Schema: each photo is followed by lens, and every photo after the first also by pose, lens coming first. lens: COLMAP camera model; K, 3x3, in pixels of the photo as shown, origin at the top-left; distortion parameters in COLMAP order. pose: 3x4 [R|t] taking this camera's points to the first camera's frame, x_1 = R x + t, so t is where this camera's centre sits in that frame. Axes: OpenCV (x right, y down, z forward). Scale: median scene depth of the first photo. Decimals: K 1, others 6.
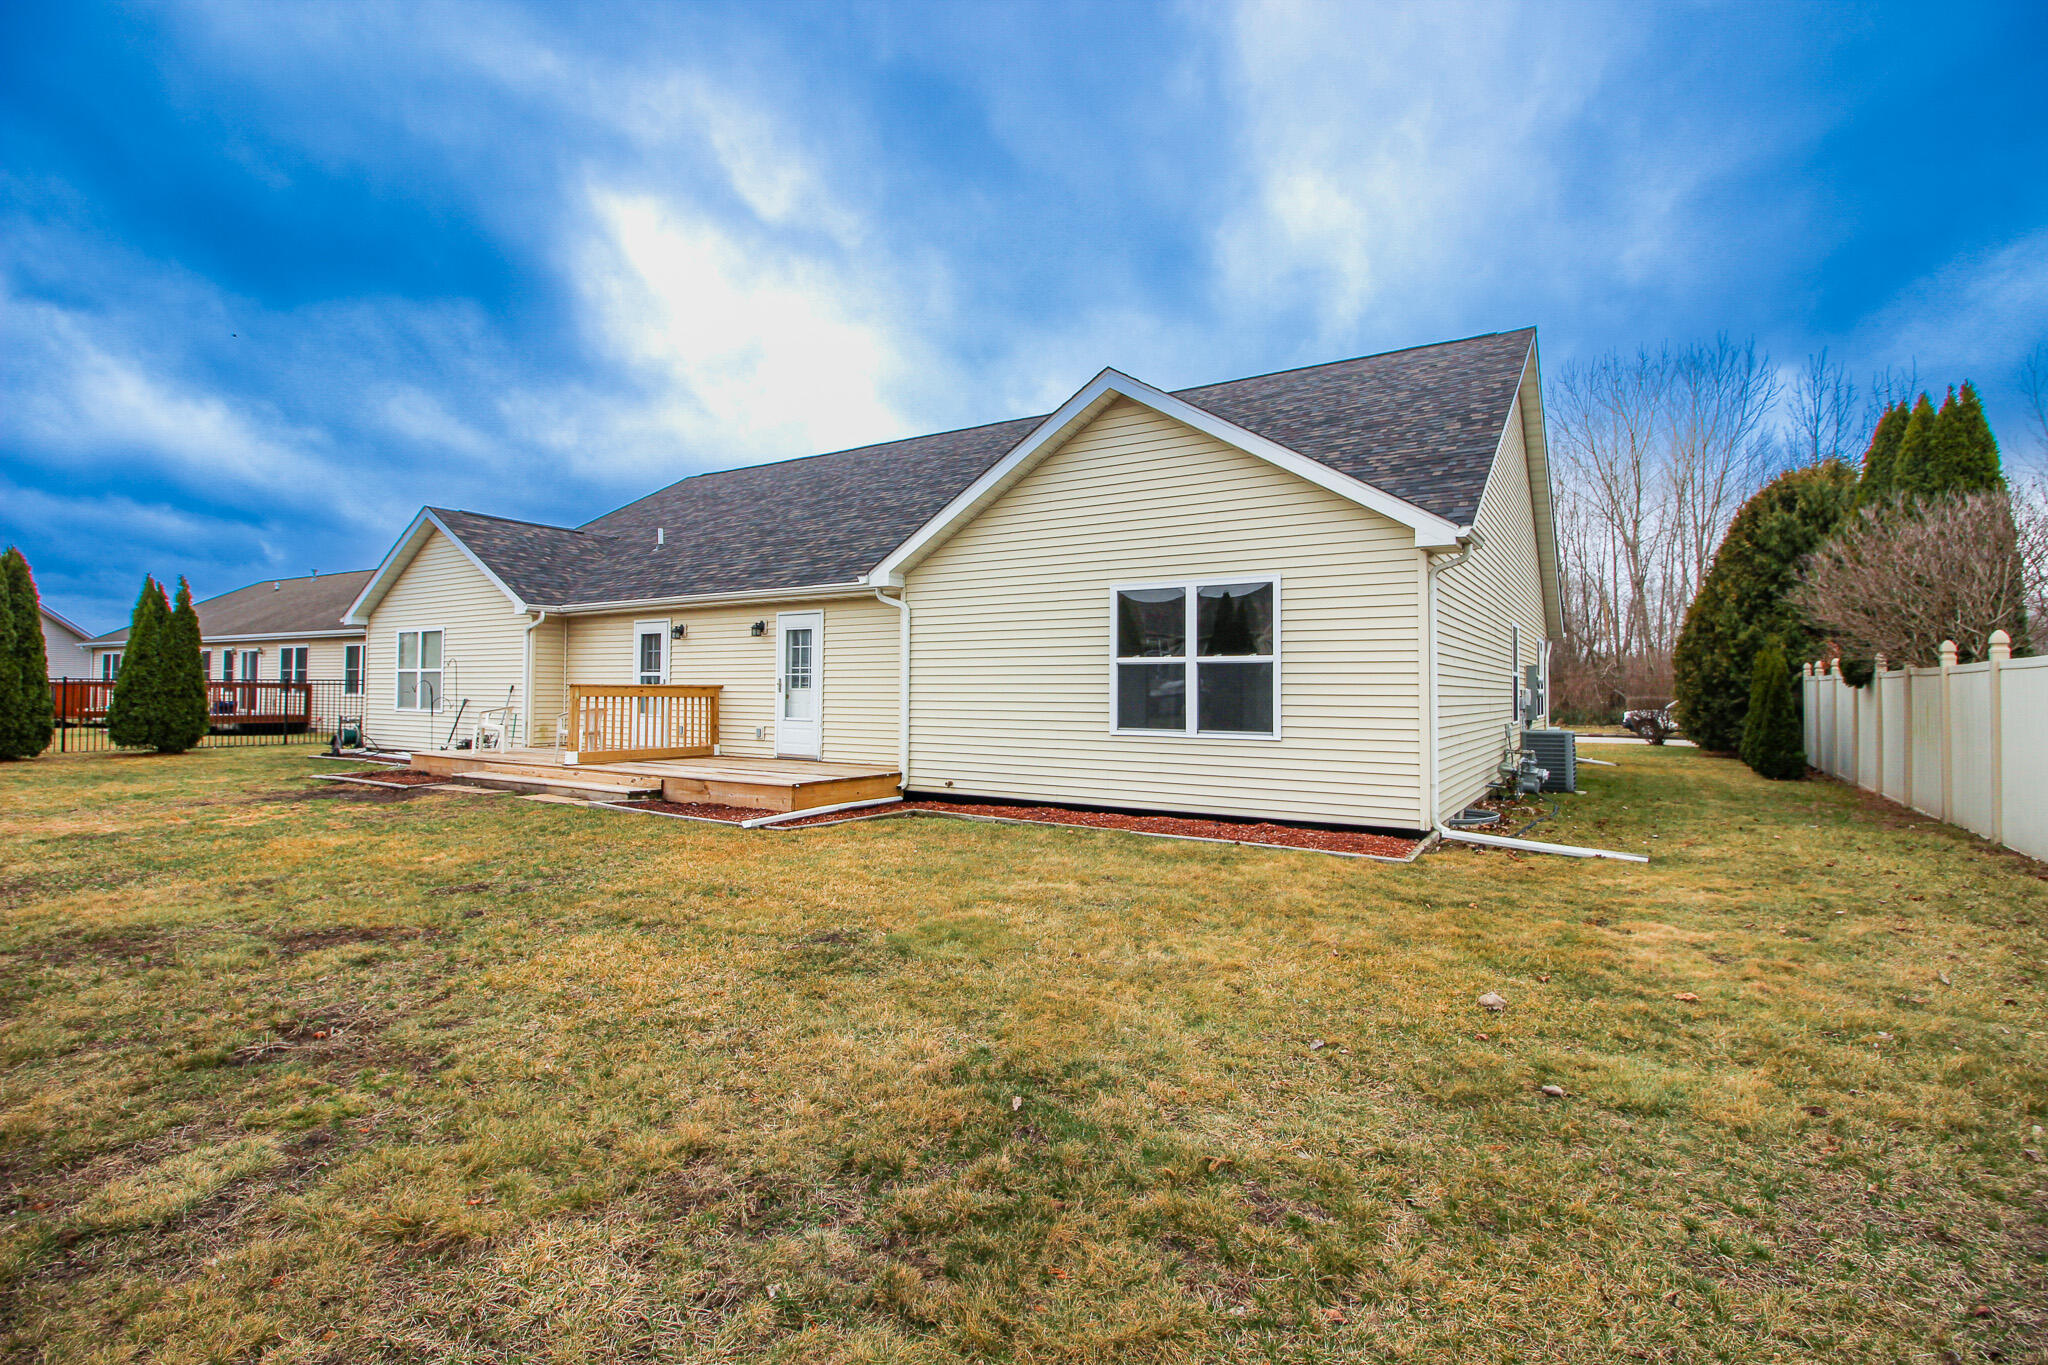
lens RADIAL K [[963.2, 0, 1019.1], [0, 963.2, 668.0], [0, 0, 1]] dist [-0.000994, -0.000517]
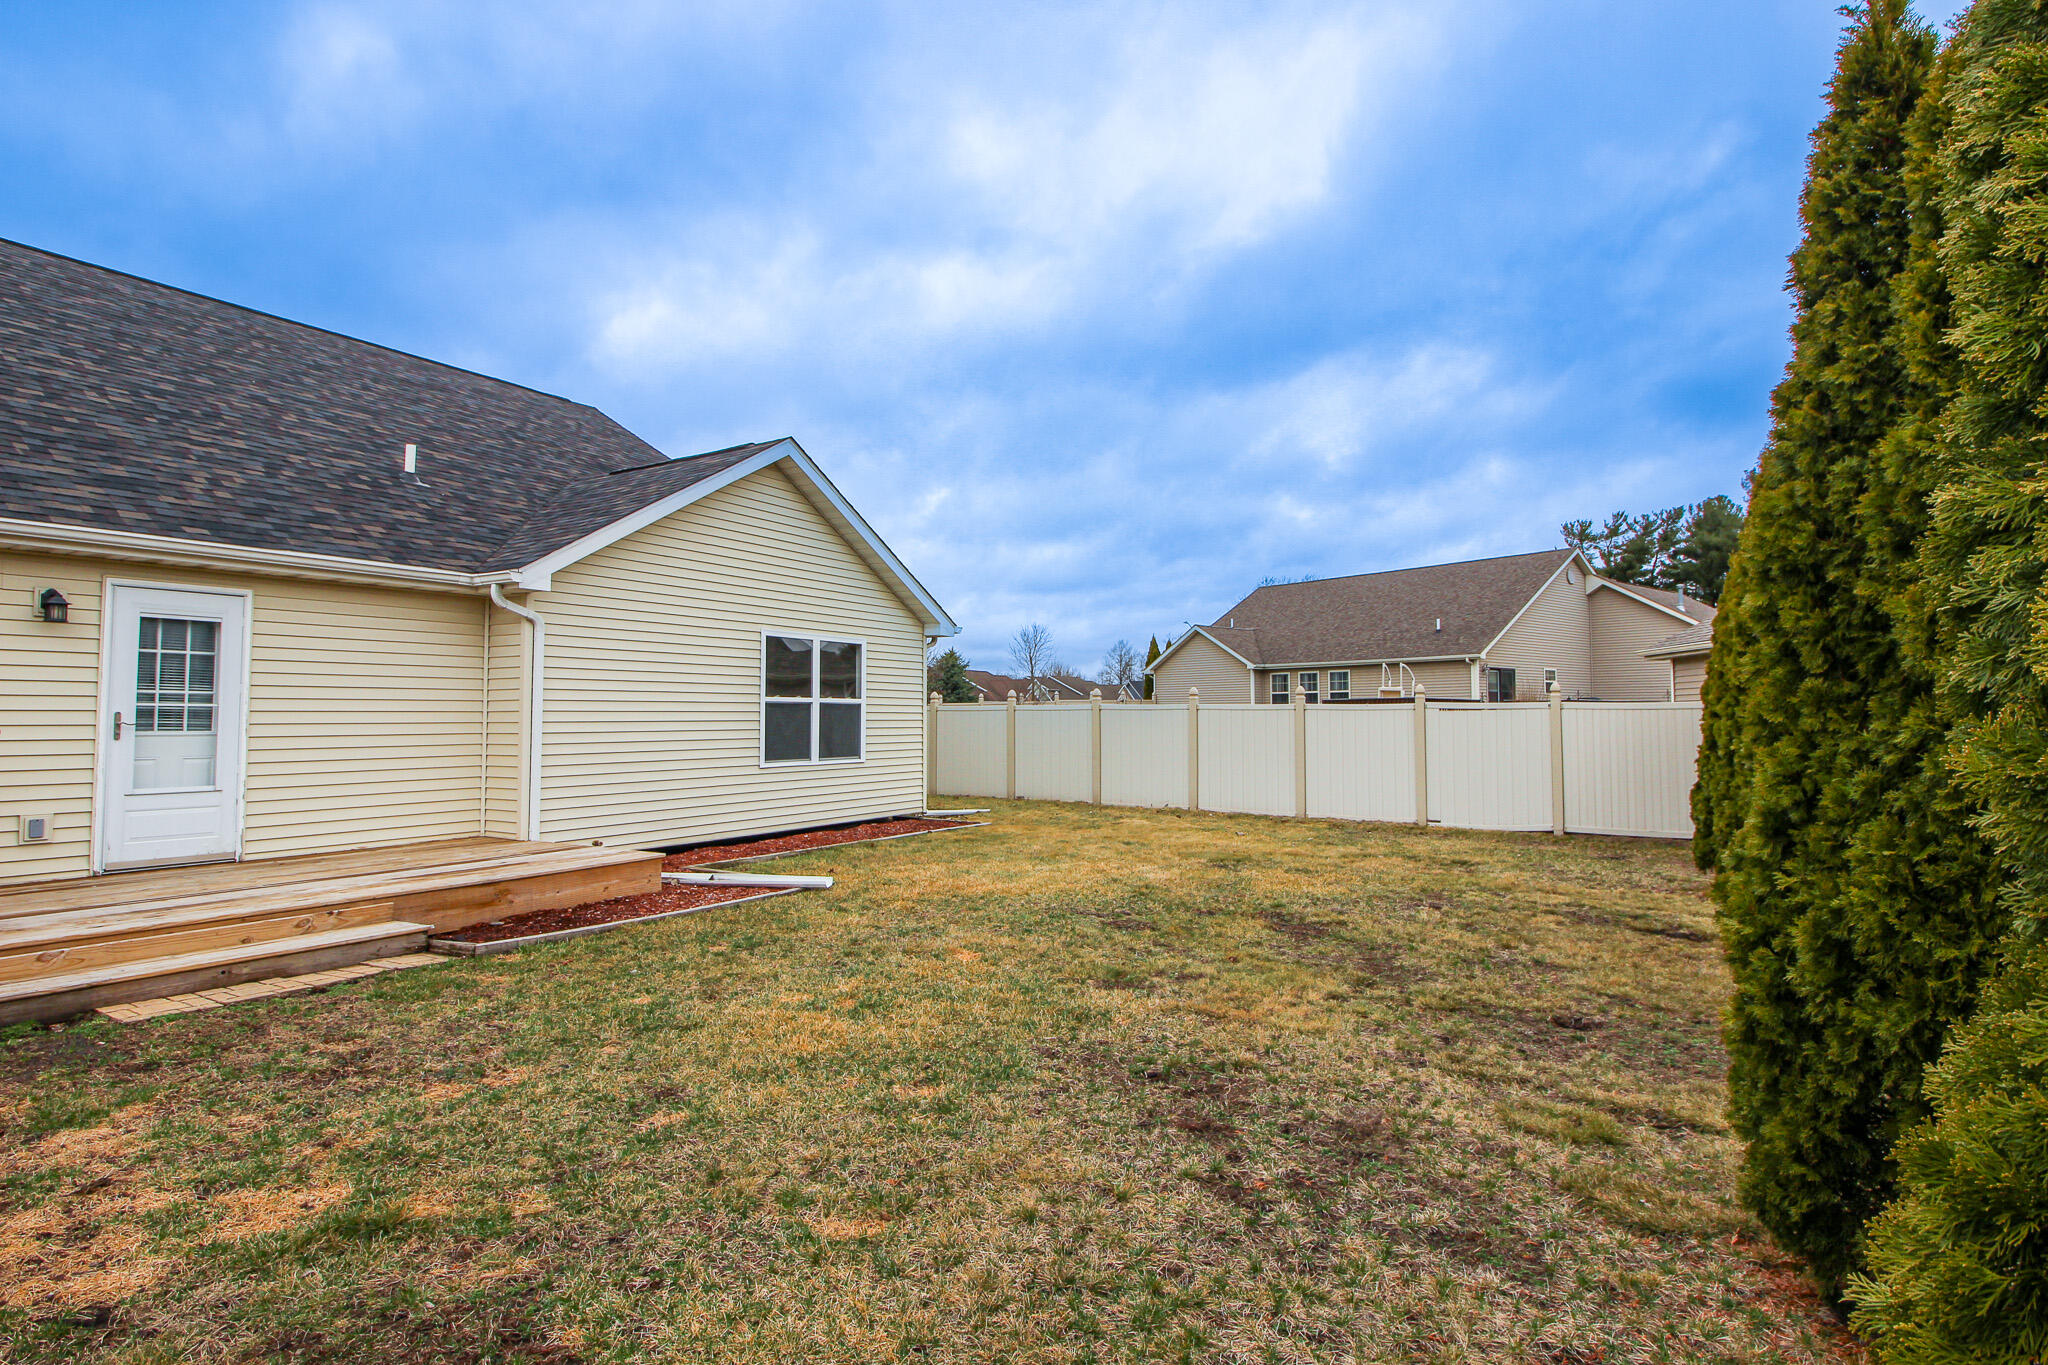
lens RADIAL K [[1050.3, 0, 1024.0], [0, 1050.3, 682.5], [0, 0, 1]] dist [0.002048, 0.000513]
pose [[-0.025360, 0.028129, 0.999283, -0.810101], [-0.023493, 0.999311, -0.028726, 0.000211], [-0.999402, -0.024205, -0.024682, 0.548894]]
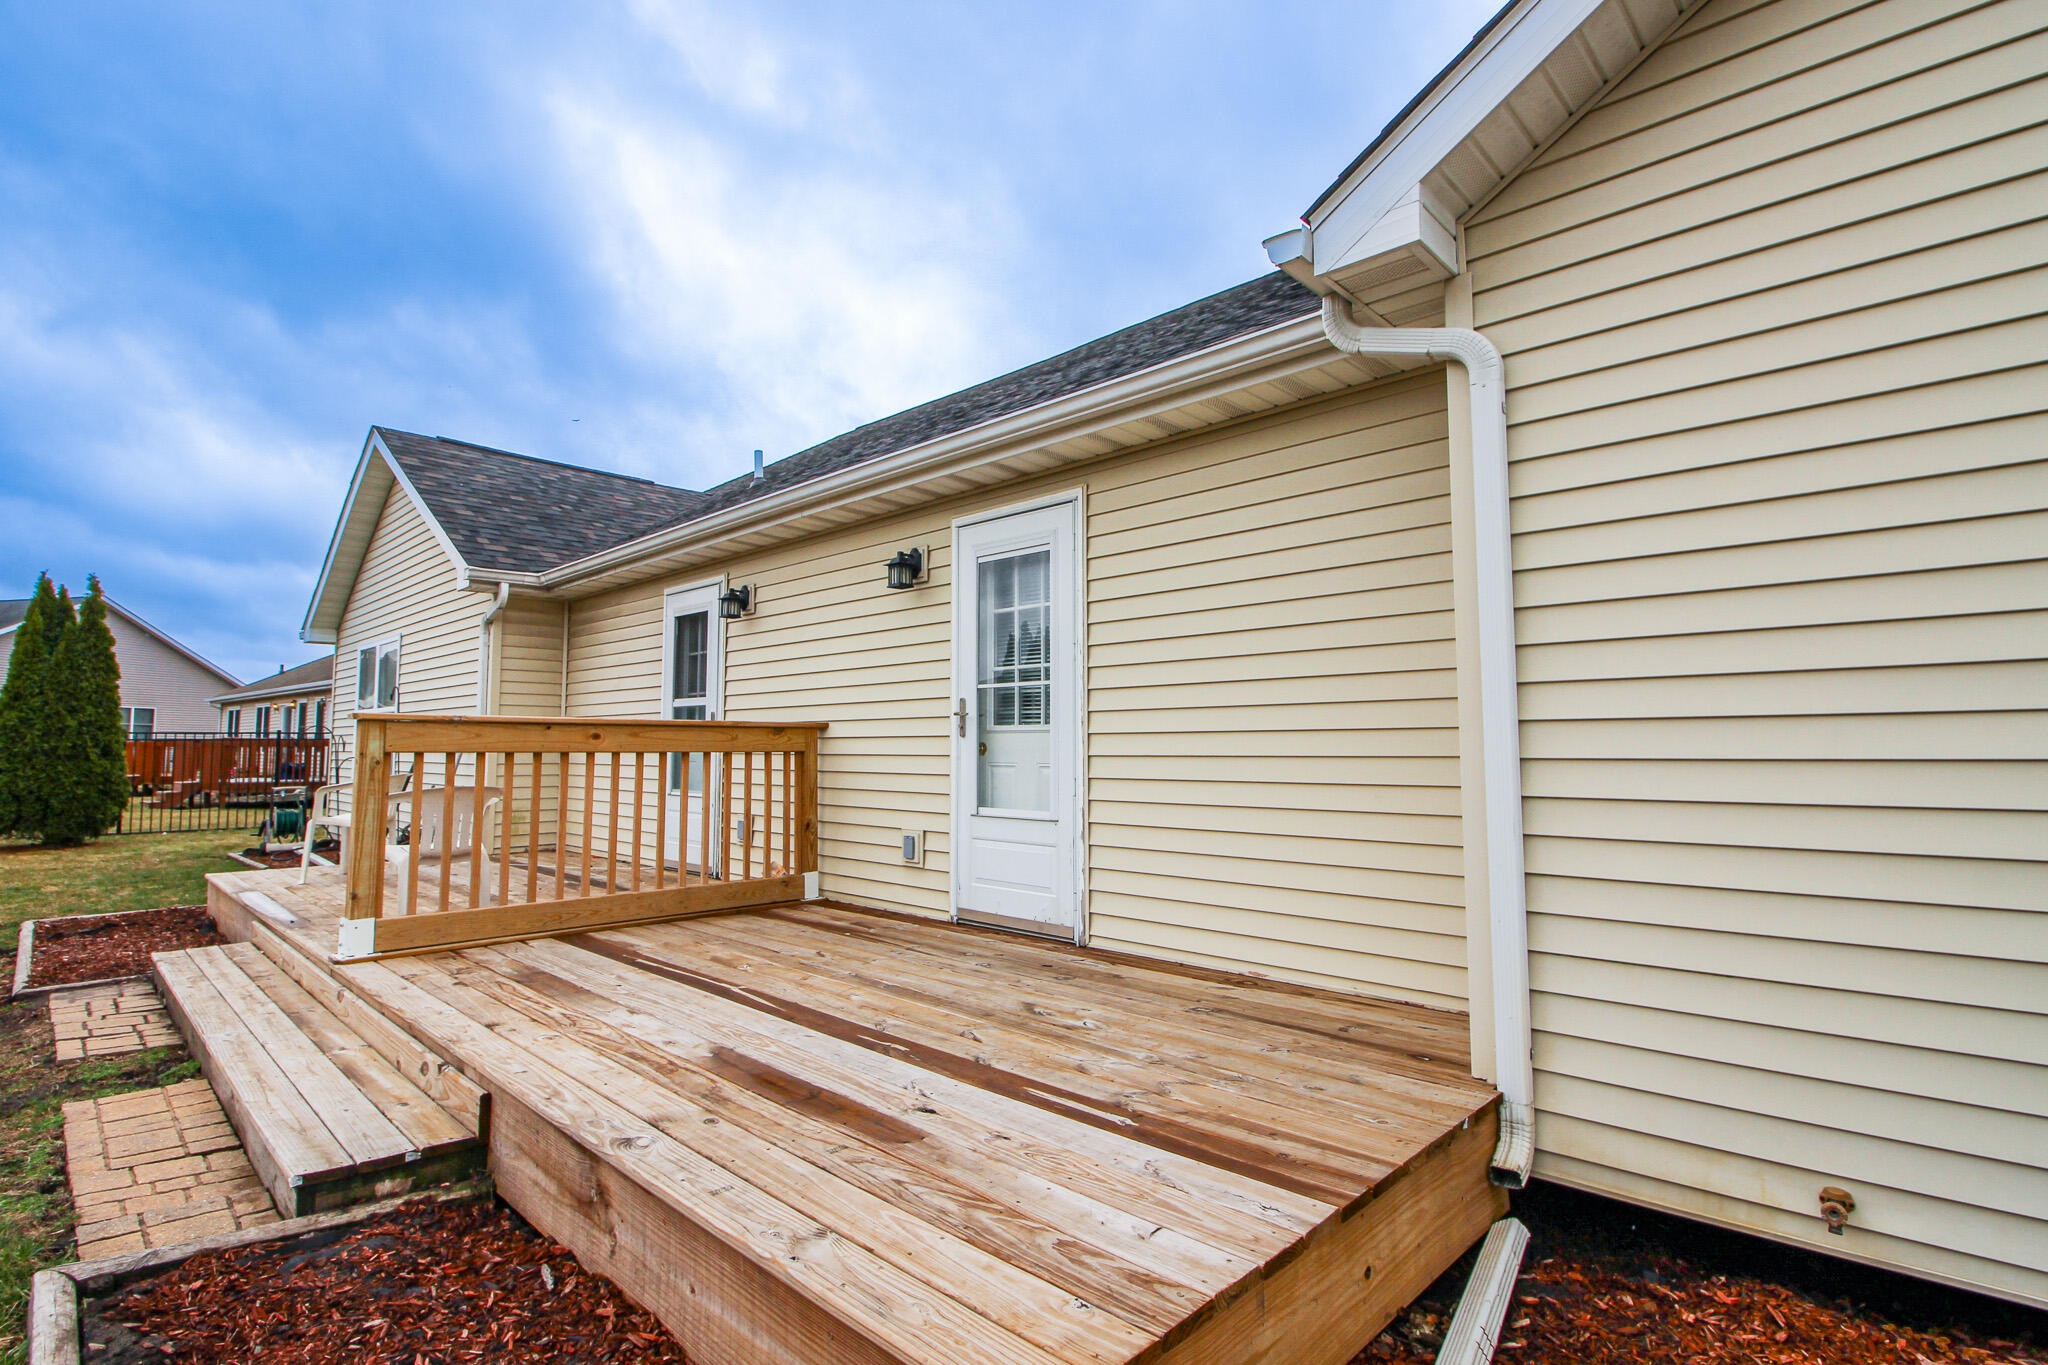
lens RADIAL K [[963.2, 0, 1019.1], [0, 963.2, 668.0], [0, 0, 1]] dist [-0.000994, -0.000517]
pose [[0.980142, -0.025149, -0.196697, -0.157145], [0.014352, 0.998321, -0.056124, 0.020101], [0.197778, 0.052186, 0.978857, 0.654357]]
